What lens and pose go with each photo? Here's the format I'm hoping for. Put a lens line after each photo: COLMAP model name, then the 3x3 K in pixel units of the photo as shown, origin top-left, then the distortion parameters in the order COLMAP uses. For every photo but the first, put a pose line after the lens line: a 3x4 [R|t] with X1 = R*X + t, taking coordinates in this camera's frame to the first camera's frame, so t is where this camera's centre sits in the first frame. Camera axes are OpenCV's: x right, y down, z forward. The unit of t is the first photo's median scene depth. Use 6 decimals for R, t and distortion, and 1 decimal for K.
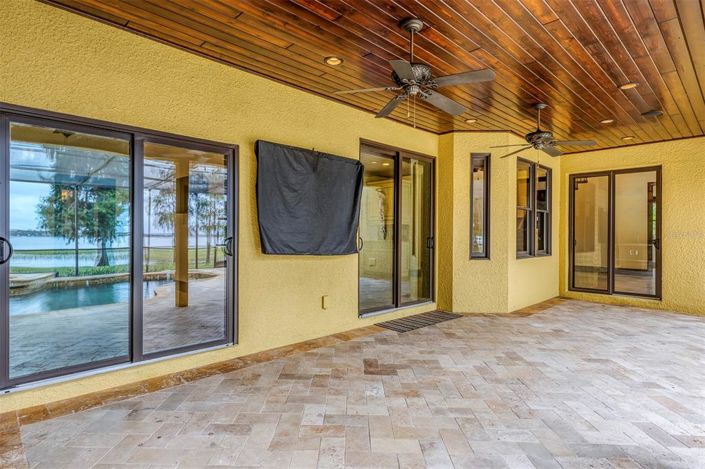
lens RADIAL K [[400.1, 0, 342.6], [0, 400.1, 235.5], [0, 0, 1]] dist [-0.000950, -0.000507]
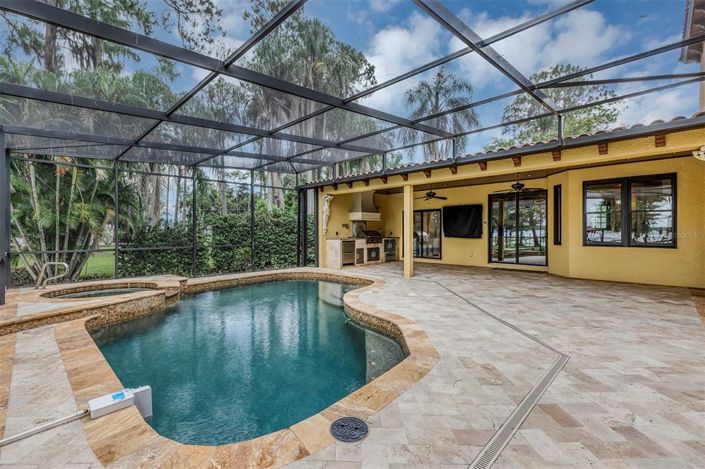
lens RADIAL K [[322.0, 0, 331.9], [0, 322.0, 226.7], [0, 0, 1]] dist [-0.000229, 0.000082]
pose [[-0.017068, -0.018307, -0.999687, 2.975767], [0.000657, 0.999832, -0.018321, 0.009260], [0.999854, -0.000970, -0.017053, -0.011983]]
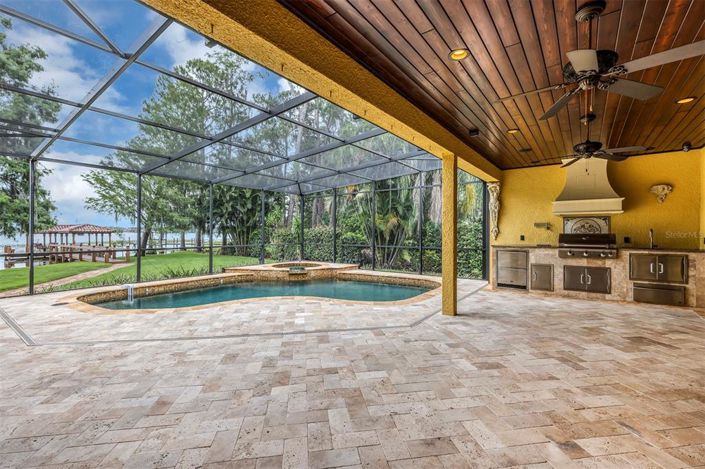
lens RADIAL K [[312.2, 0, 352.5], [0, 312.2, 234.5], [0, 0, 1]] dist [0.001639, 0.000249]
pose [[-0.987699, -0.006477, -0.156232, 1.163684], [-0.008120, 0.999918, 0.009882, -0.014424], [0.156155, 0.011029, -0.987671, 1.810280]]
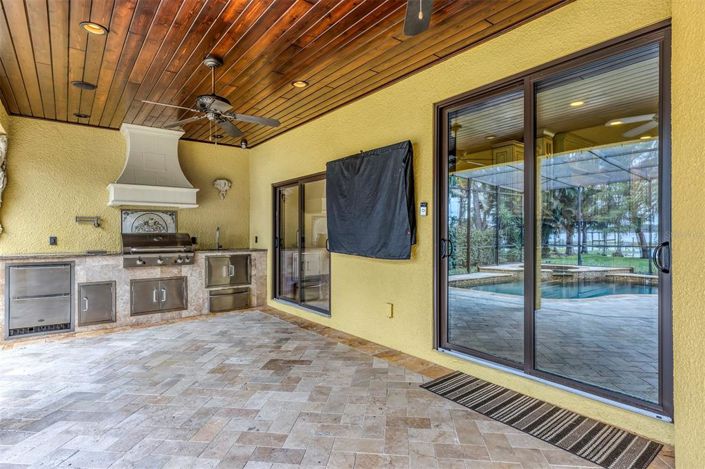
lens RADIAL K [[373.9, 0, 343.1], [0, 373.9, 234.3], [0, 0, 1]] dist [0.000628, 0.000205]
pose [[-0.135363, -0.002621, -0.990793, 1.014776], [-0.001027, 0.999996, -0.002505, -0.004467], [0.990795, 0.000679, -0.135366, 1.262675]]
